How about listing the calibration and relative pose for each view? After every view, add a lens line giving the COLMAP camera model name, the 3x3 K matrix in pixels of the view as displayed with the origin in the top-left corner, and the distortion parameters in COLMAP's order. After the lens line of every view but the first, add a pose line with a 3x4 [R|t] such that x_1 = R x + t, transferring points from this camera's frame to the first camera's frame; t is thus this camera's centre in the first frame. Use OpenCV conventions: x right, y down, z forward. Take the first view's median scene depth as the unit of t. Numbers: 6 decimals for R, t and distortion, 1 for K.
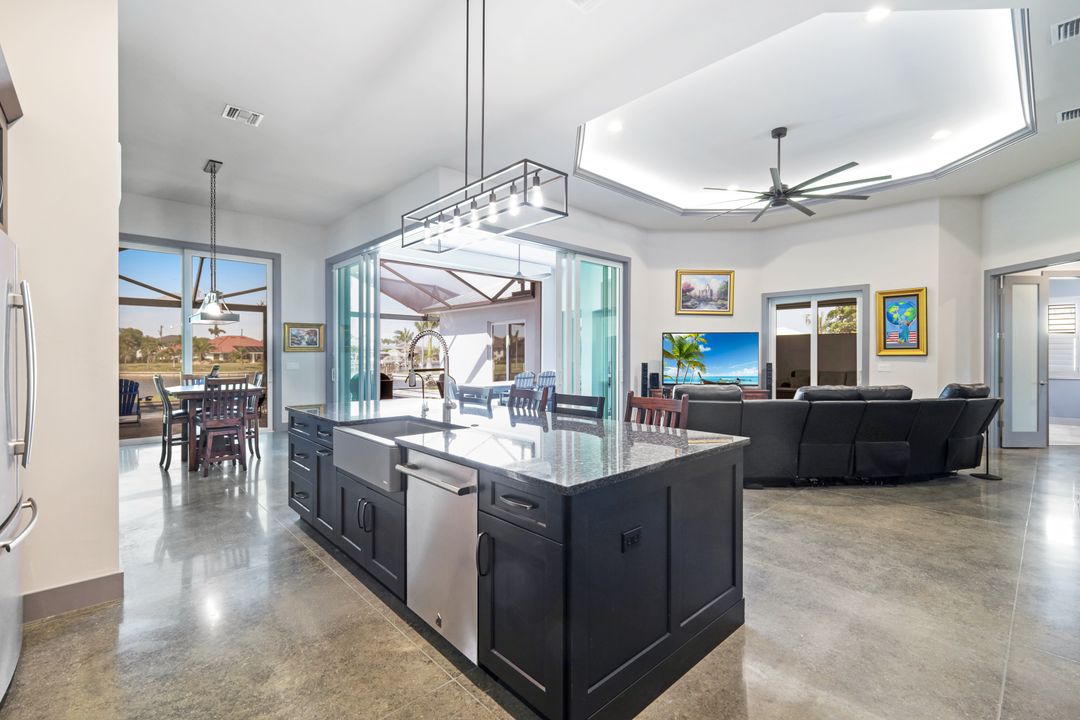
lens RADIAL K [[484.1, 0, 548.0], [0, 484.1, 347.5], [0, 0, 1]] dist [0.004802, -0.001621]
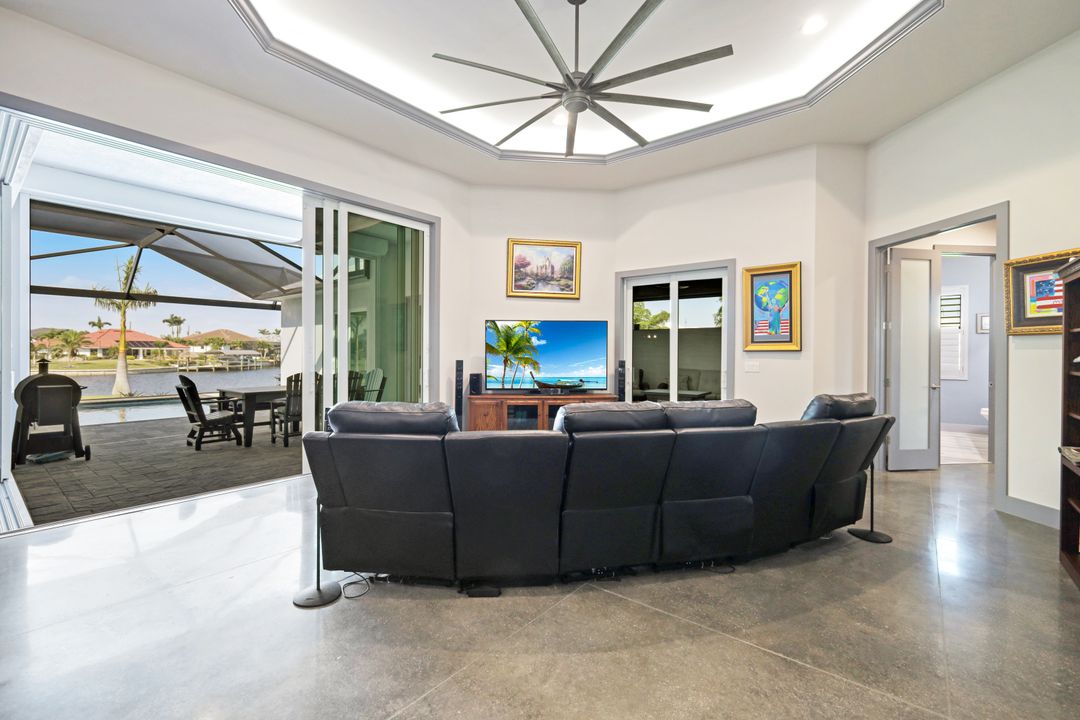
lens RADIAL K [[473.0, 0, 546.9], [0, 473.0, 346.1], [0, 0, 1]] dist [0.001942, 0.000861]
pose [[0.990350, 0.005660, 0.138470, 0.239162], [-0.005988, 0.999980, 0.001953, 0.008221], [-0.138456, -0.002763, 0.990365, 0.268834]]
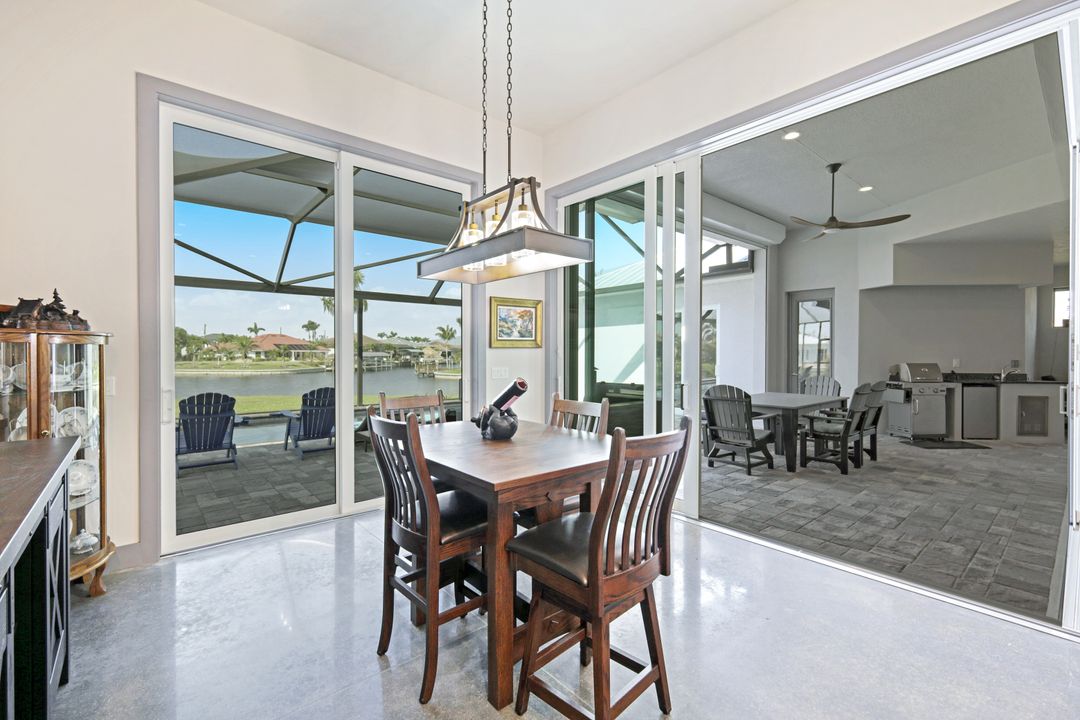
lens RADIAL K [[473.0, 0, 546.4], [0, 473.0, 363.4], [0, 0, 1]] dist [0.001942, 0.000861]
pose [[0.999034, 0.000754, -0.043930, -0.453620], [0.000897, 0.999294, 0.037565, 0.005886], [0.043927, -0.037568, 0.998328, 0.450470]]
